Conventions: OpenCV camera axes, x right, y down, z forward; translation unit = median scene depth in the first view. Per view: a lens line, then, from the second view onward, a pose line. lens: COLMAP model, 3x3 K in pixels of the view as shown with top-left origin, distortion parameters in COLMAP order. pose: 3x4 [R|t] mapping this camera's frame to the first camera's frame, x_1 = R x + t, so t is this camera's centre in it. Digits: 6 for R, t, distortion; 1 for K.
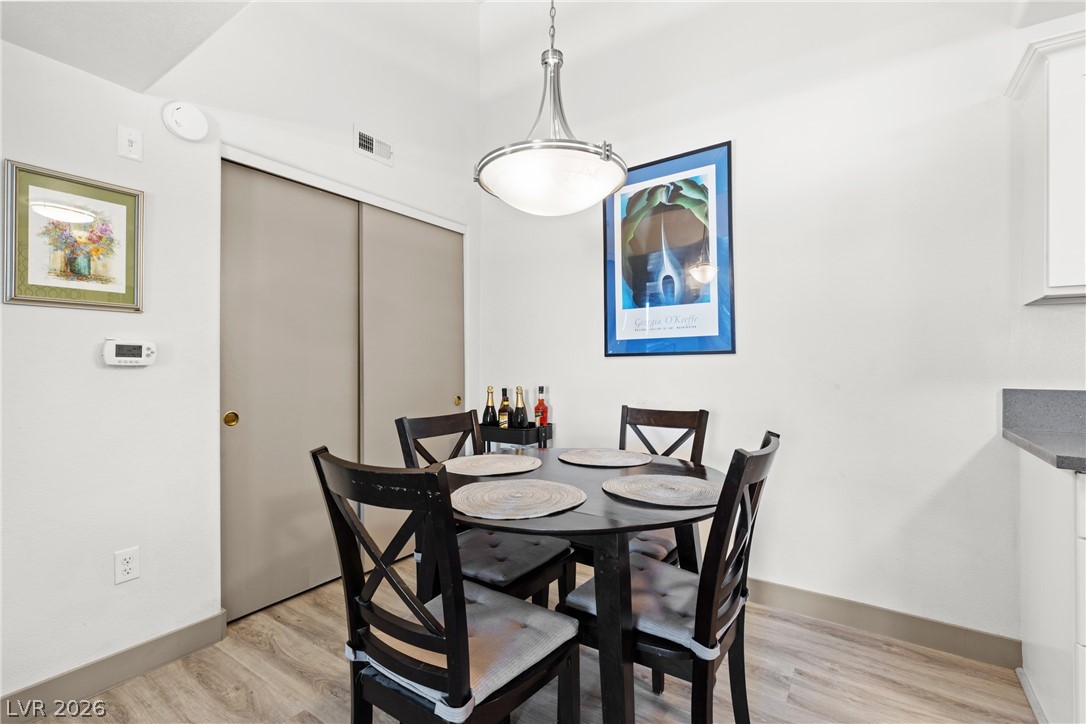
lens RADIAL K [[486.4, 0, 547.1], [0, 486.4, 361.2], [0, 0, 1]] dist [0.003789, -0.000598]
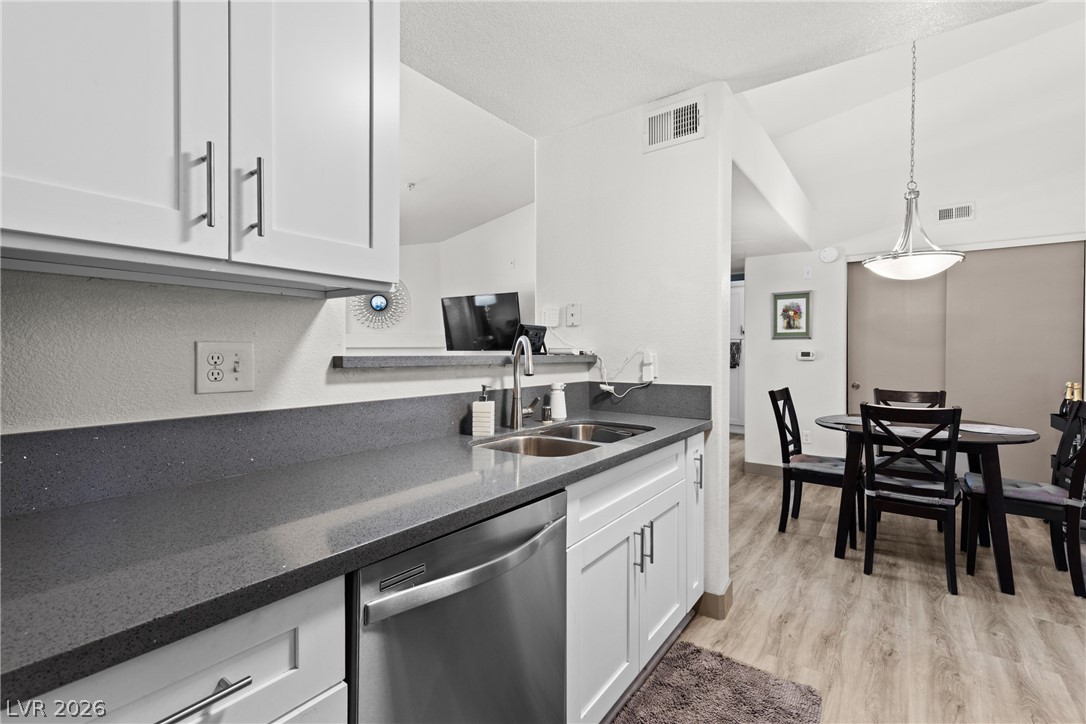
lens RADIAL K [[472.5, 0, 556.0], [0, 472.5, 359.7], [0, 0, 1]] dist [0.000731, -0.000151]
pose [[-0.030351, 0.013530, -0.999448, 1.322149], [0.005922, 0.999893, 0.013356, -0.026194], [0.999522, -0.005513, -0.030428, -0.198103]]
